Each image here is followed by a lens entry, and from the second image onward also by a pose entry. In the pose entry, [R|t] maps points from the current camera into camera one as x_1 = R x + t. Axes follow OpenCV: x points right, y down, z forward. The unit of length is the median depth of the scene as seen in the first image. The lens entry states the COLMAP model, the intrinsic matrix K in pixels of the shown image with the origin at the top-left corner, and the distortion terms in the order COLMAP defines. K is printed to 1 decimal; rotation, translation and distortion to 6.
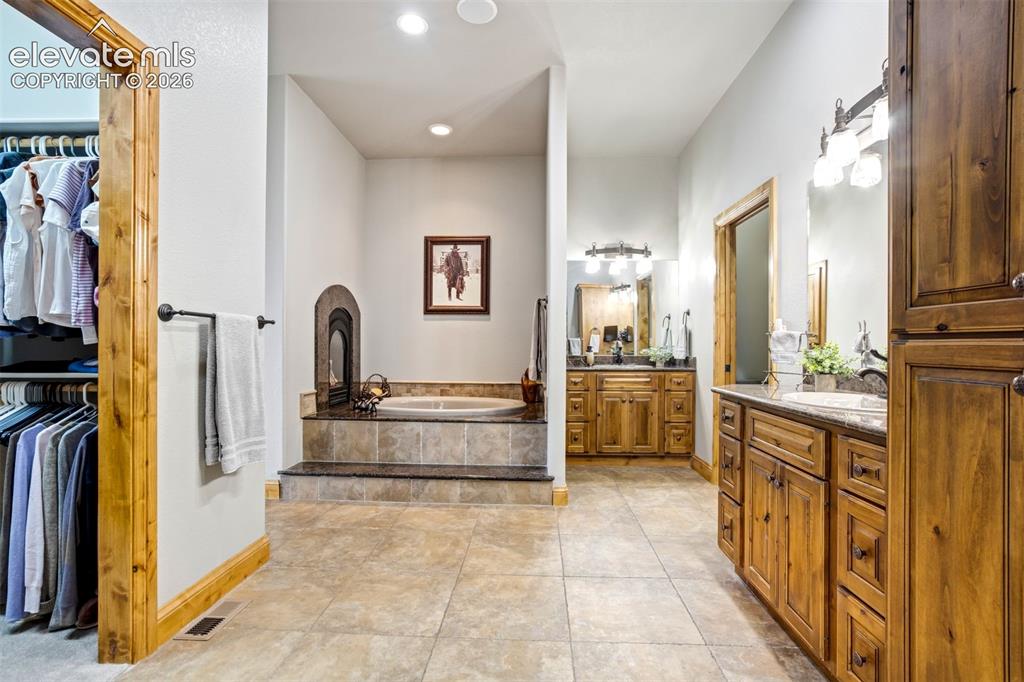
lens RADIAL K [[474.2, 0, 517.5], [0, 474.2, 346.5], [0, 0, 1]] dist [-0.030201, 0.013078]
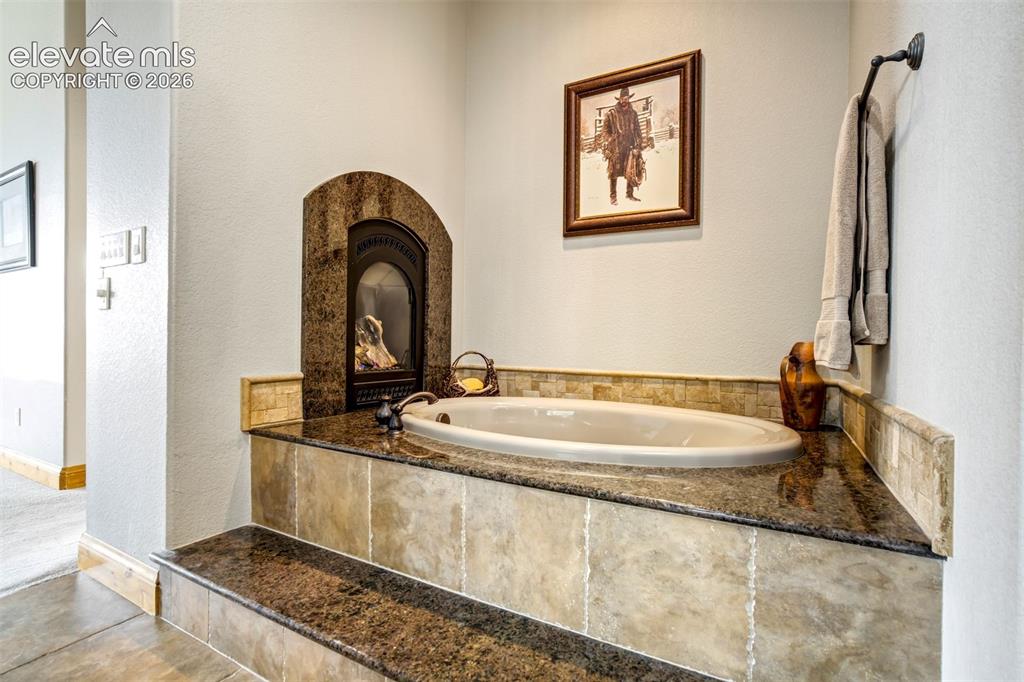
lens RADIAL K [[474.2, 0, 517.3], [0, 474.2, 343.4], [0, 0, 1]] dist [-0.030201, 0.013078]
pose [[0.893040, 0.007035, -0.449922, -0.011804], [-0.008600, 0.999962, -0.001435, 0.048554], [0.449895, 0.005151, 0.893067, 0.535226]]
